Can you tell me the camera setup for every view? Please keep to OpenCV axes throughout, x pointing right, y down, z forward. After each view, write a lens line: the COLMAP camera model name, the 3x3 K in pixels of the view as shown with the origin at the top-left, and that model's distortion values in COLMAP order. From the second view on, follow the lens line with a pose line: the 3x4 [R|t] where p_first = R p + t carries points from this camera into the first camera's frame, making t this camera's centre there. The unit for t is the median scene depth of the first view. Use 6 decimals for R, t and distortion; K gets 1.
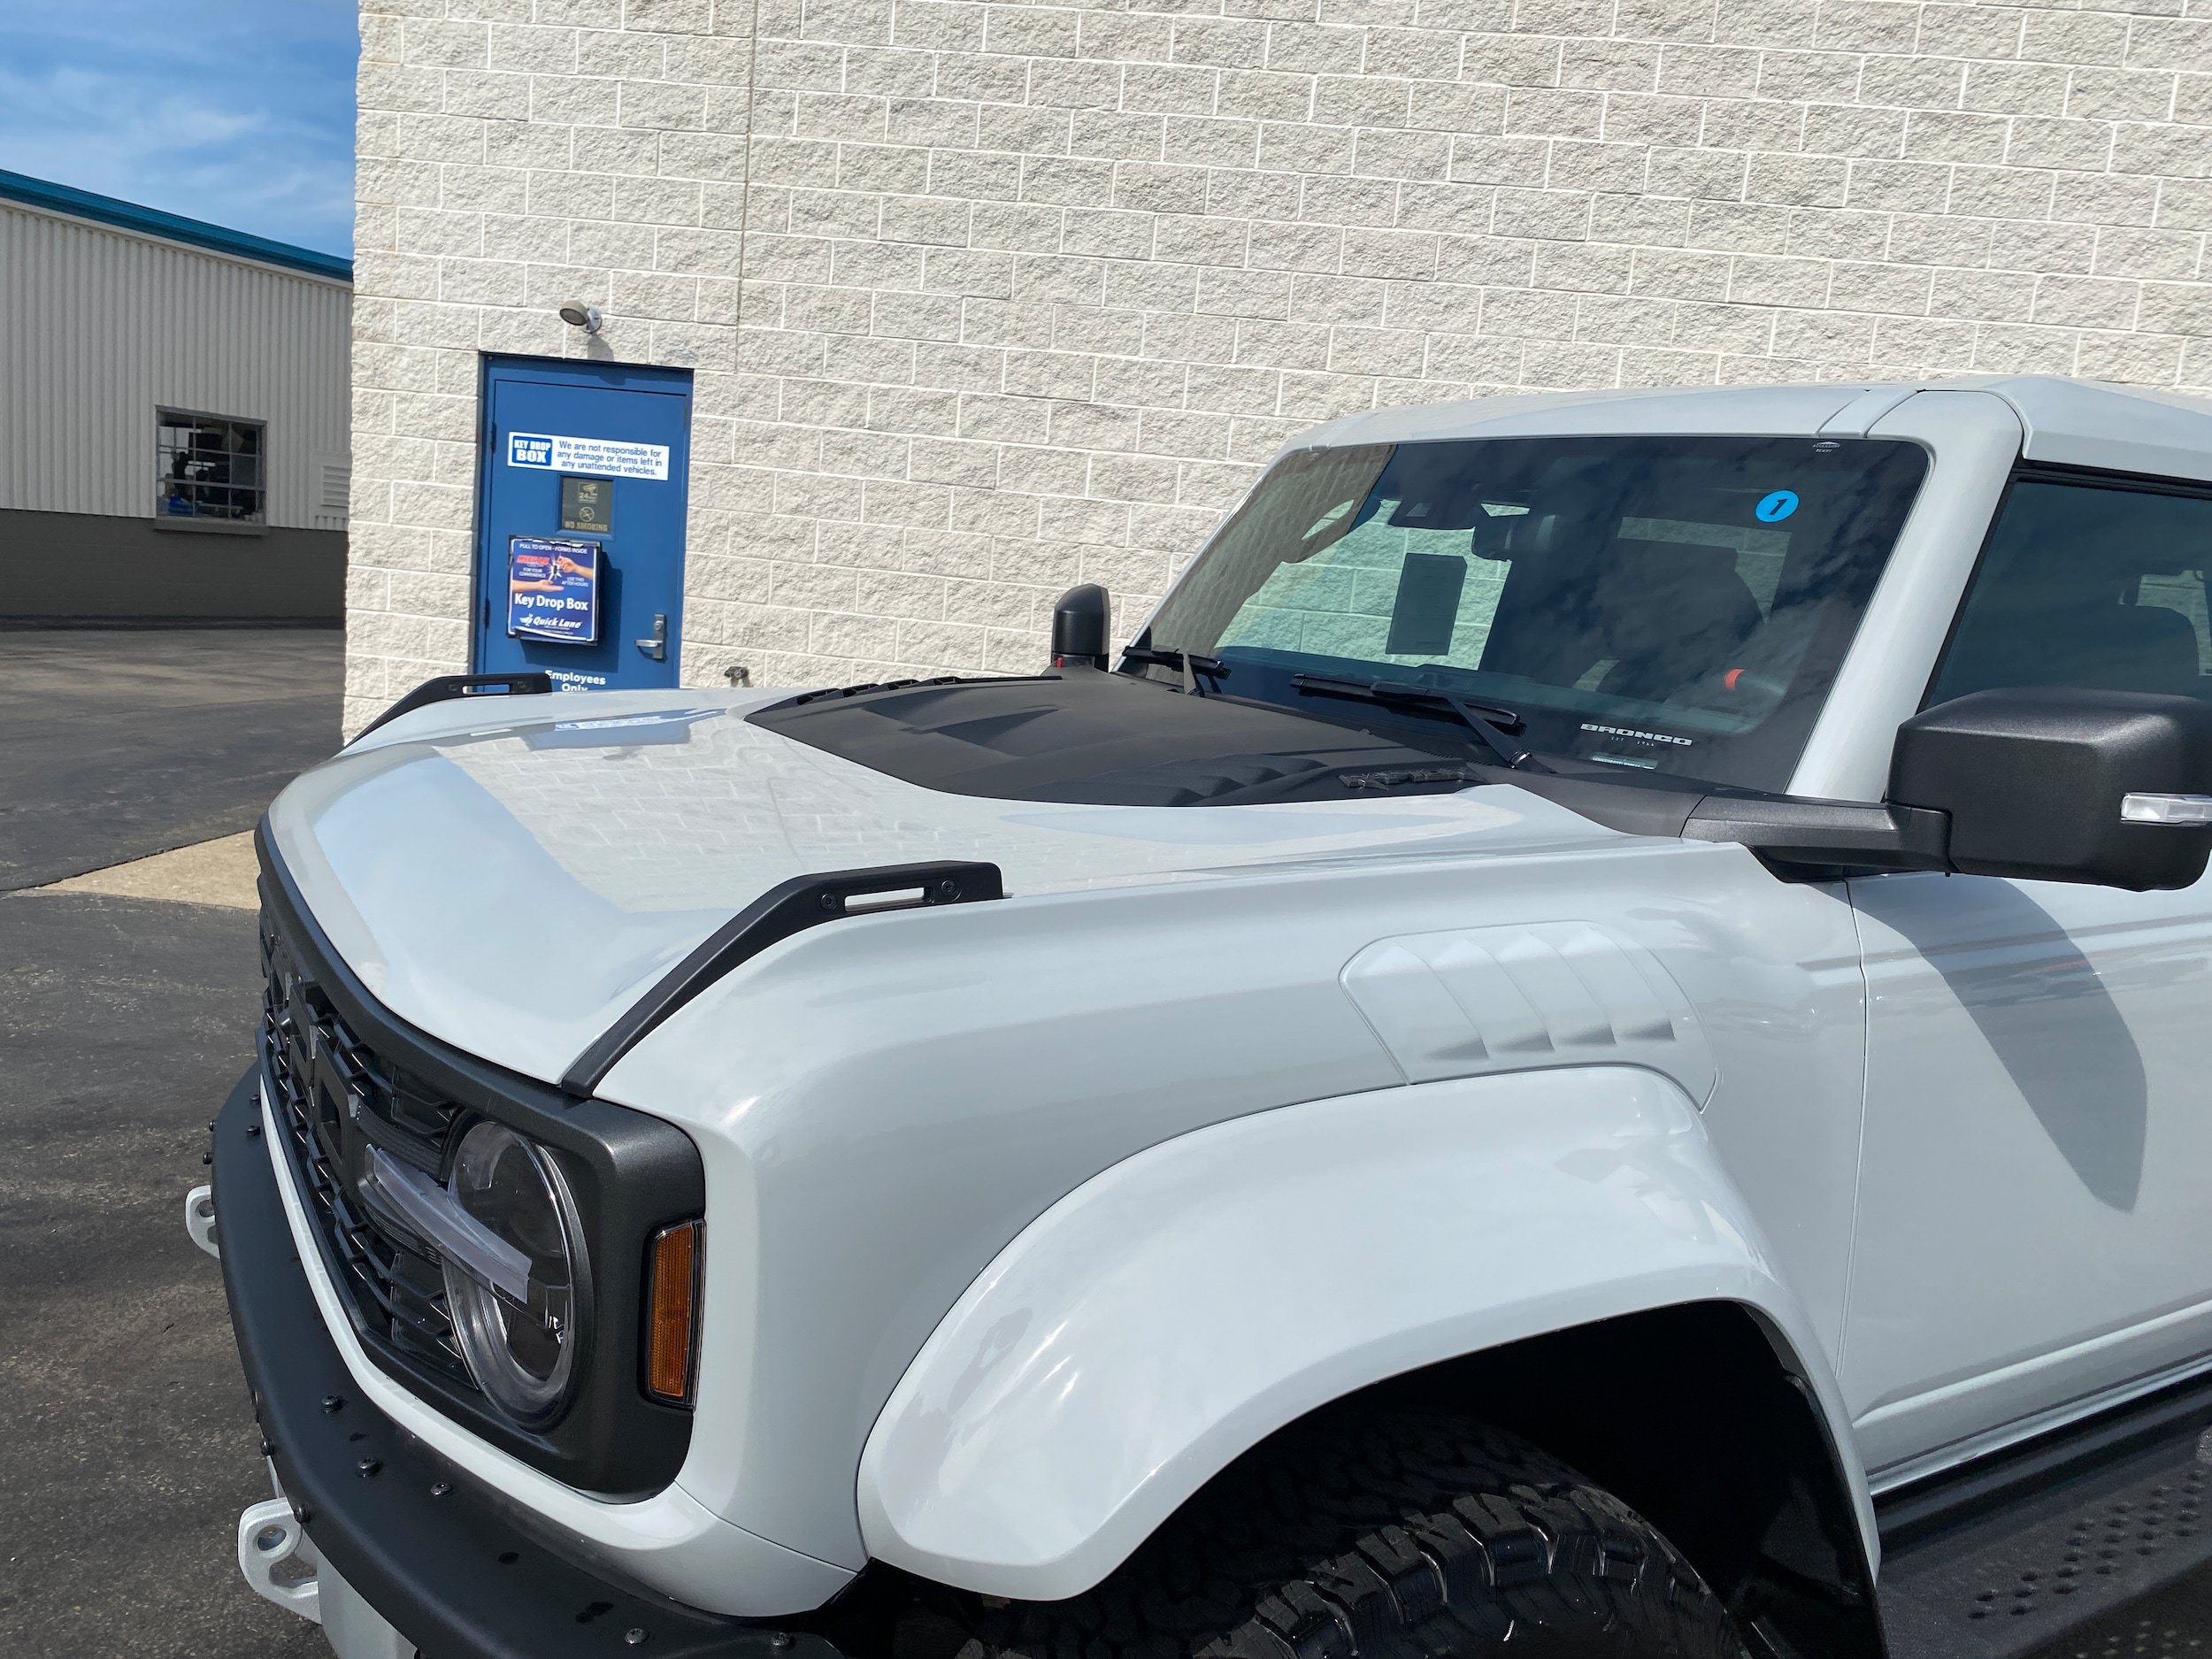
lens RADIAL K [[1687.8, 0, 1121.7], [0, 1687.8, 829.4], [0, 0, 1]] dist [0.017894, -0.012778]
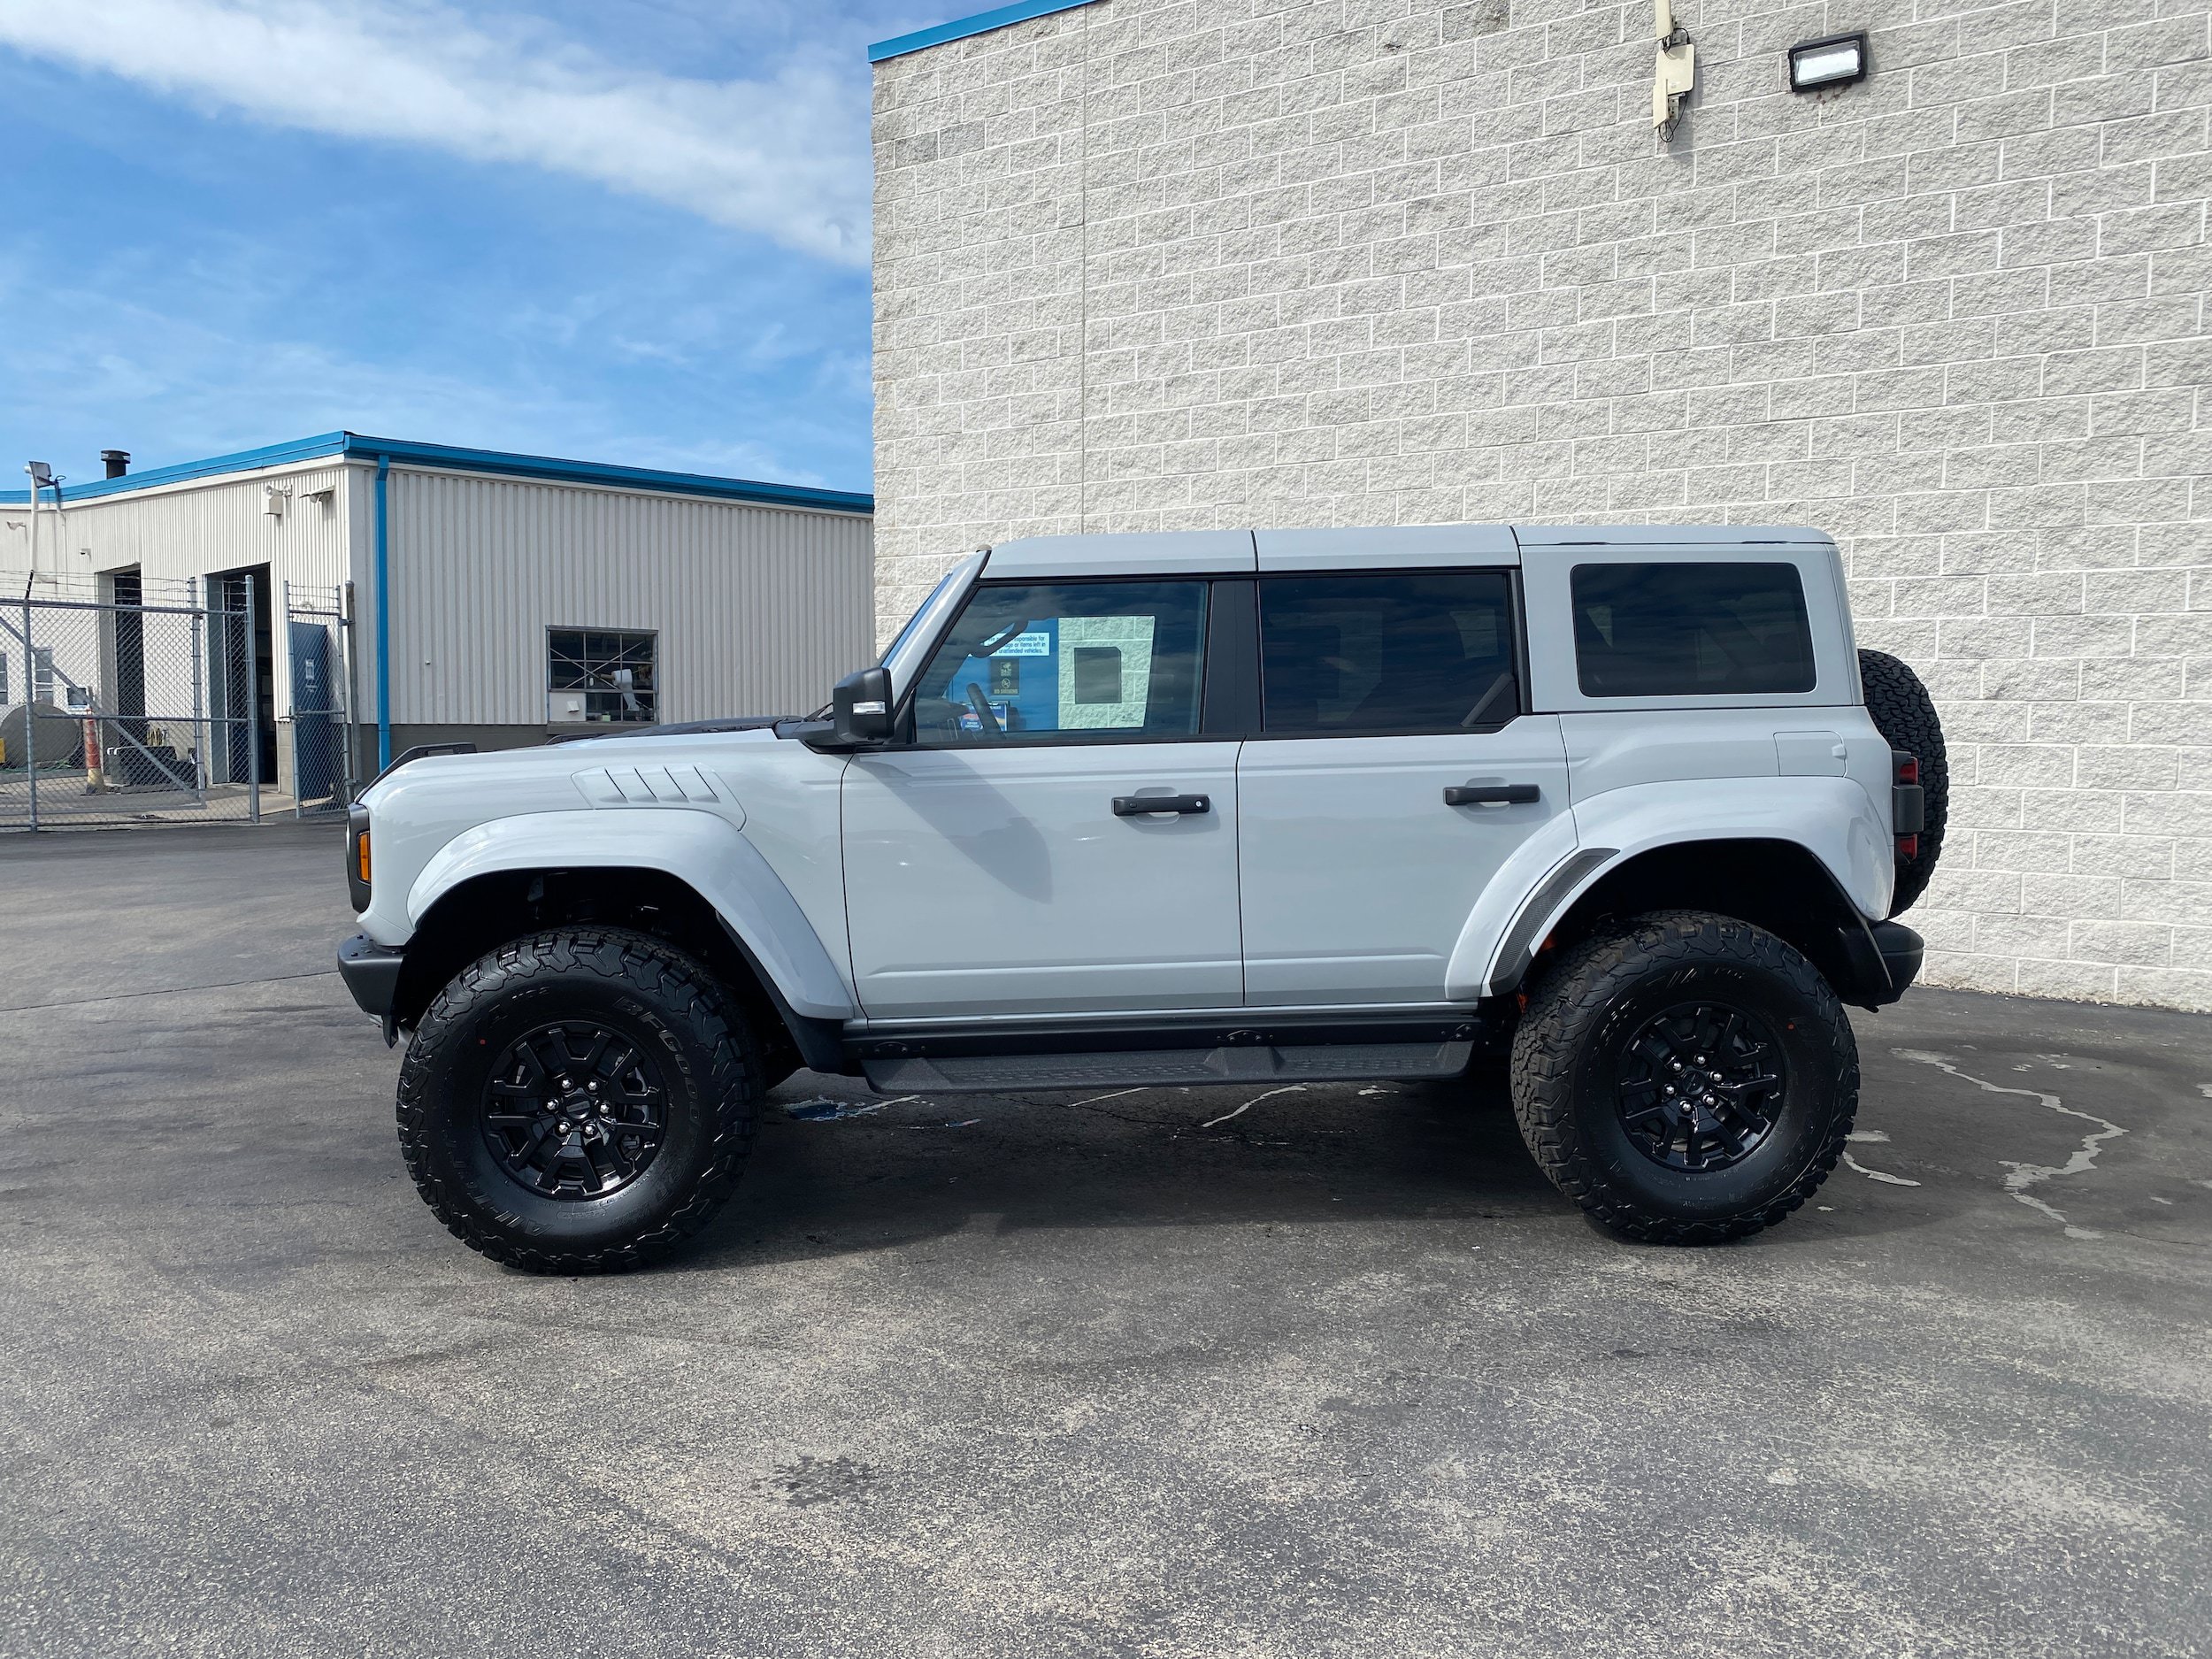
lens RADIAL K [[1687.8, 0, 1121.6], [0, 1687.8, 842.2], [0, 0, 1]] dist [0.017894, -0.012778]
pose [[0.883774, -0.047689, -0.465478, 0.489629], [0.003175, 0.995381, -0.095949, 0.101466], [0.467904, 0.083319, 0.879843, -0.252959]]
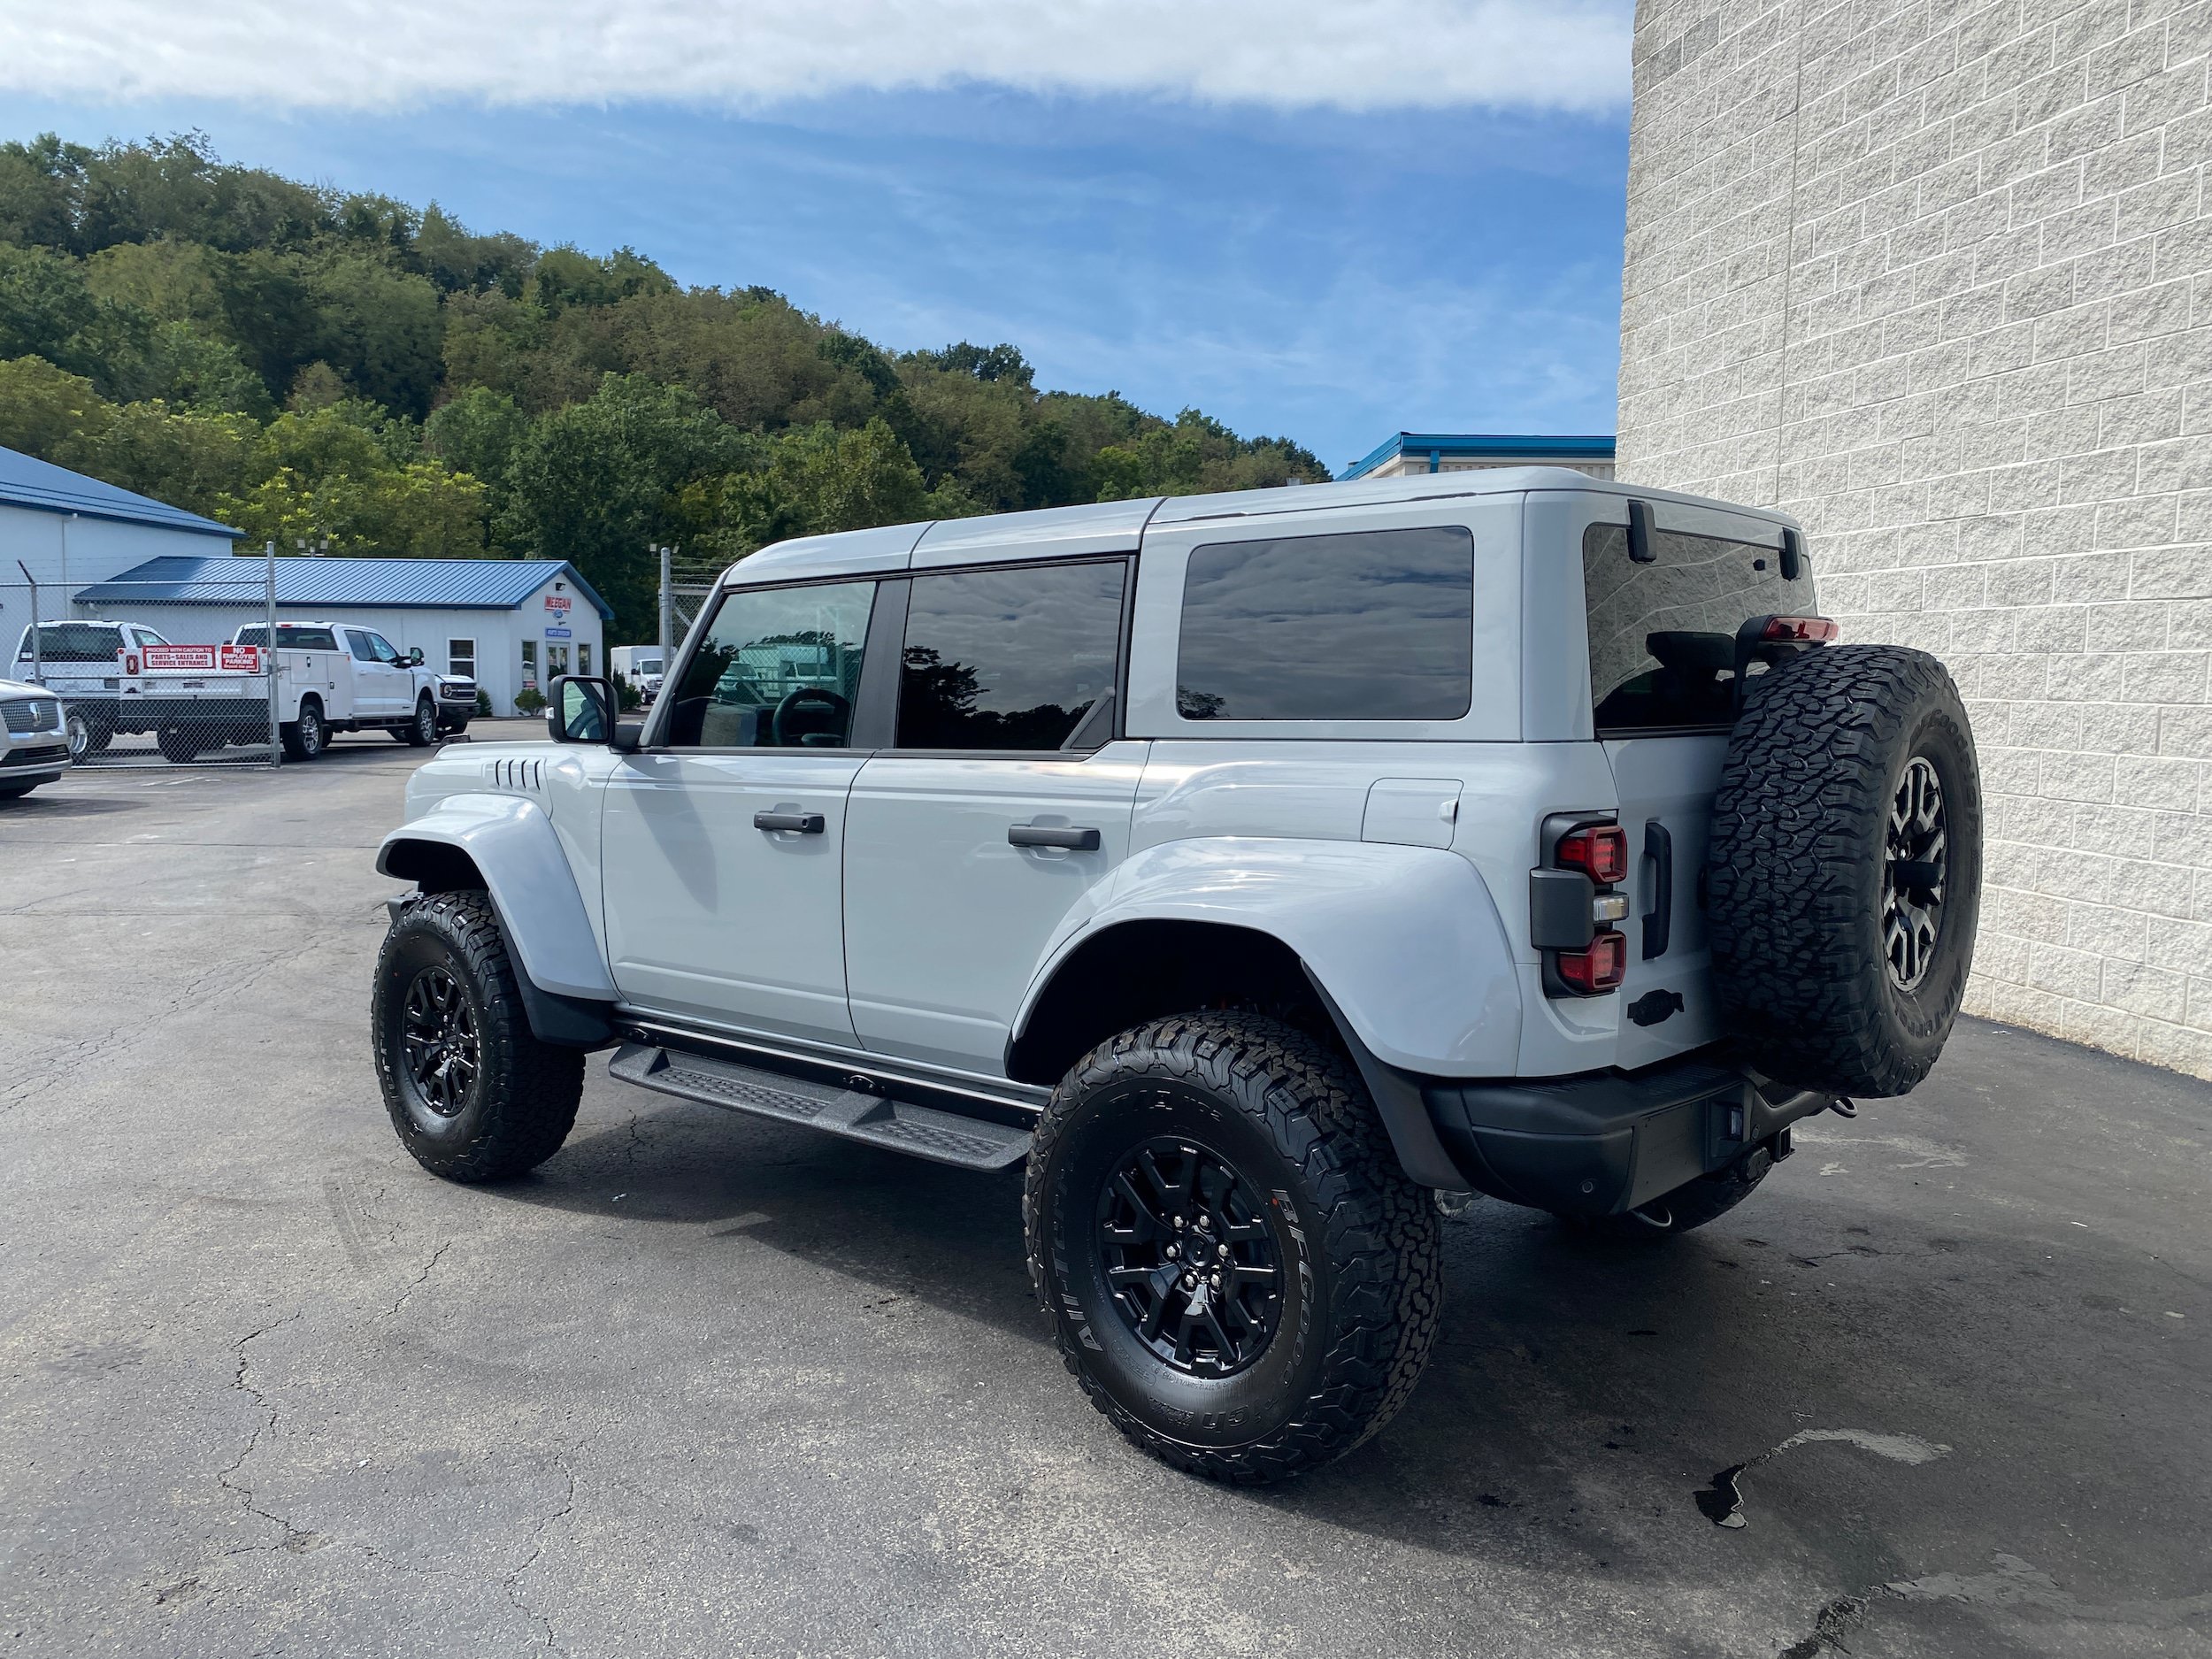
lens RADIAL K [[1687.8, 0, 1097.0], [0, 1687.8, 830.9], [0, 0, 1]] dist [0.017894, -0.012778]
pose [[0.295000, 0.005657, -0.955481, 0.813174], [-0.129216, 0.991032, -0.034028, 0.036434], [0.946720, 0.133502, 0.293085, 0.235655]]
